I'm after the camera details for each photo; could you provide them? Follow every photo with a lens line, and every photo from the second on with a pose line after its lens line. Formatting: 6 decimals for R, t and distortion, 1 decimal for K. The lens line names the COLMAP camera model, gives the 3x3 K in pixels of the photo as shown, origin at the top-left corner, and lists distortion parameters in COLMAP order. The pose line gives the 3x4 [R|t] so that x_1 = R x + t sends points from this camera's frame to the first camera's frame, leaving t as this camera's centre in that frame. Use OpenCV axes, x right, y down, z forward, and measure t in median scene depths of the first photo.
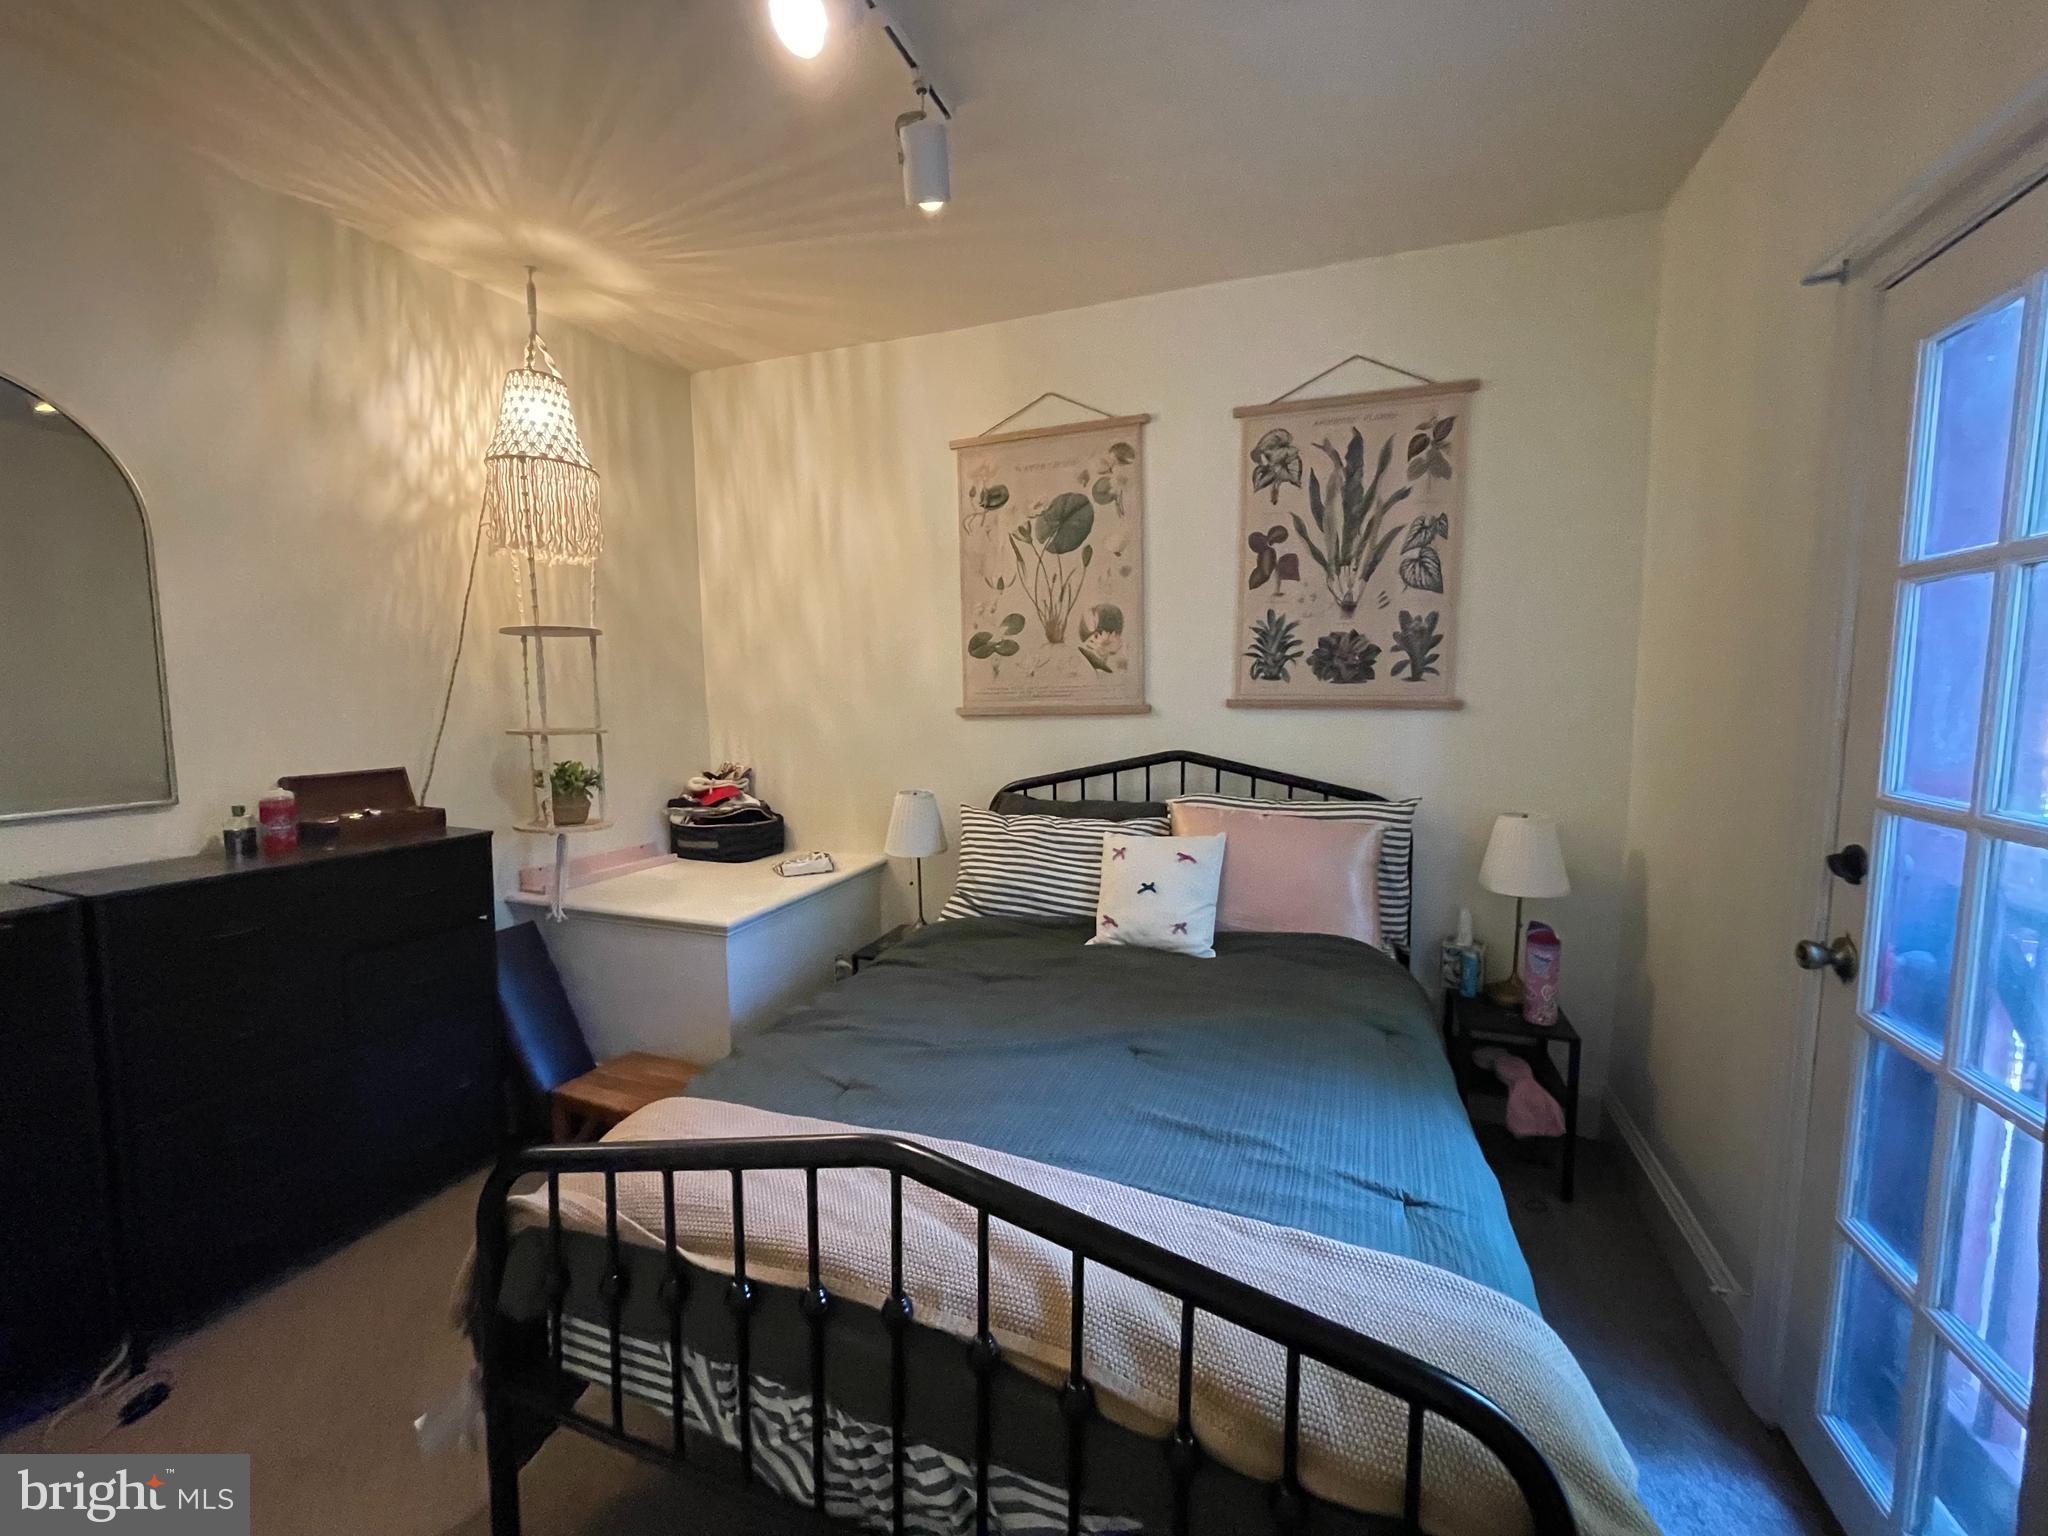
lens RADIAL K [[827.3, 0, 1018.8], [0, 827.3, 764.2], [0, 0, 1]] dist [0.001129, 0.000855]
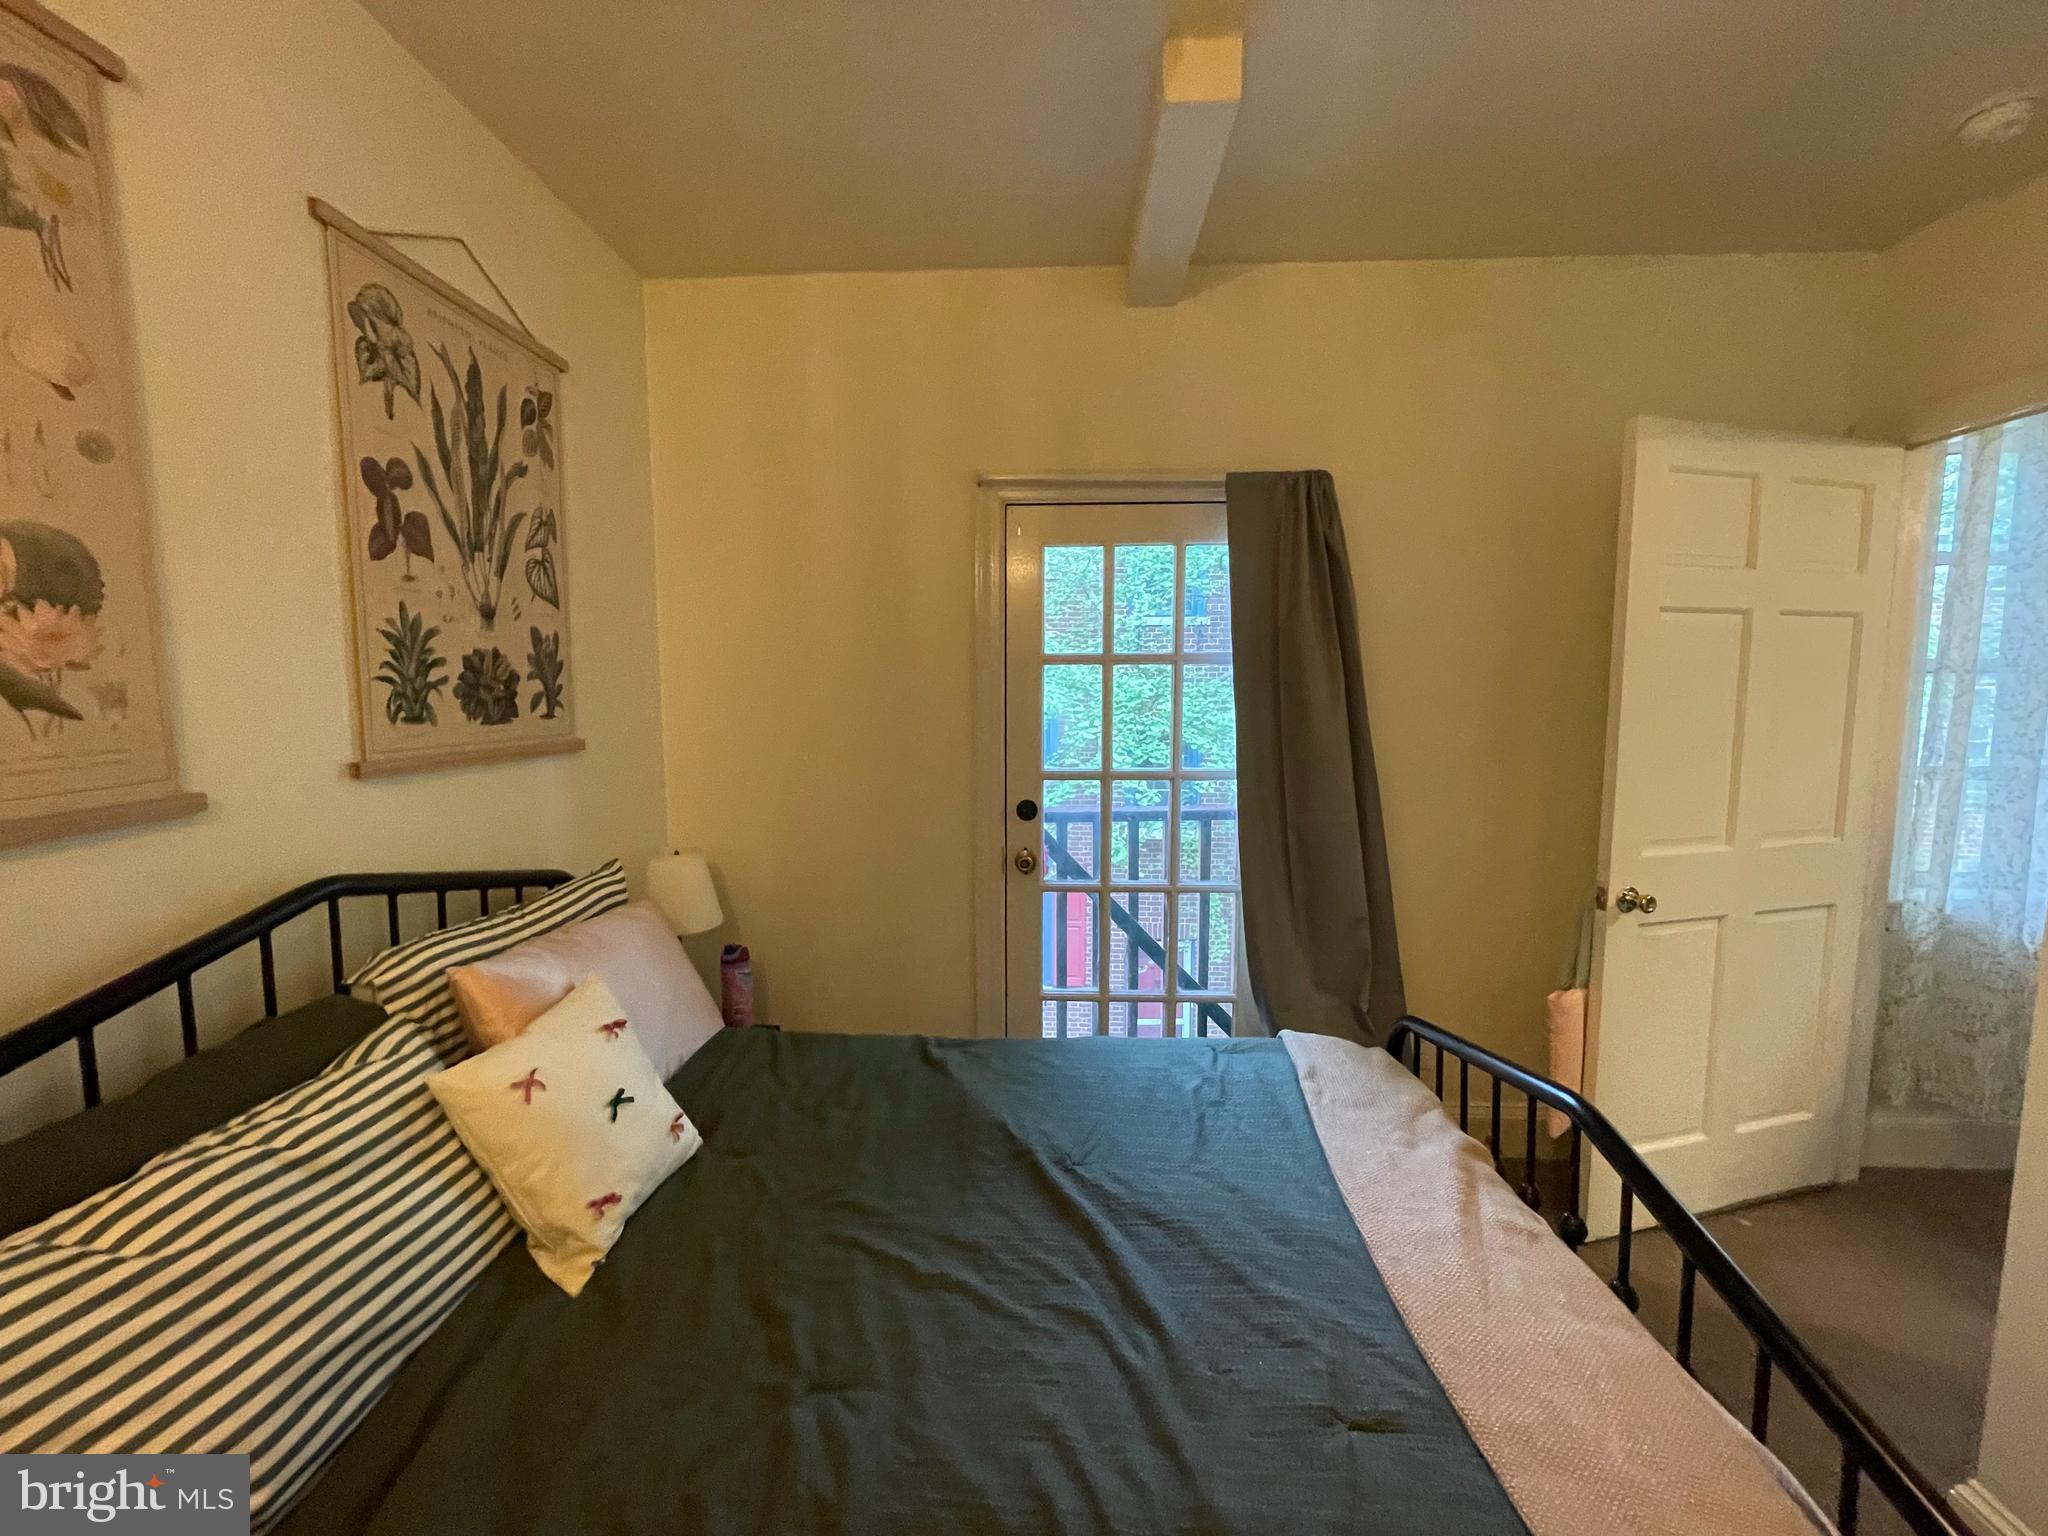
lens RADIAL K [[827.3, 0, 1028.3], [0, 827.3, 766.1], [0, 0, 1]] dist [0.001129, 0.000855]
pose [[-0.299297, -0.085253, 0.950344, -0.392444], [0.095494, 0.988323, 0.118734, -0.102825], [-0.949370, 0.126289, -0.287661, 0.781842]]
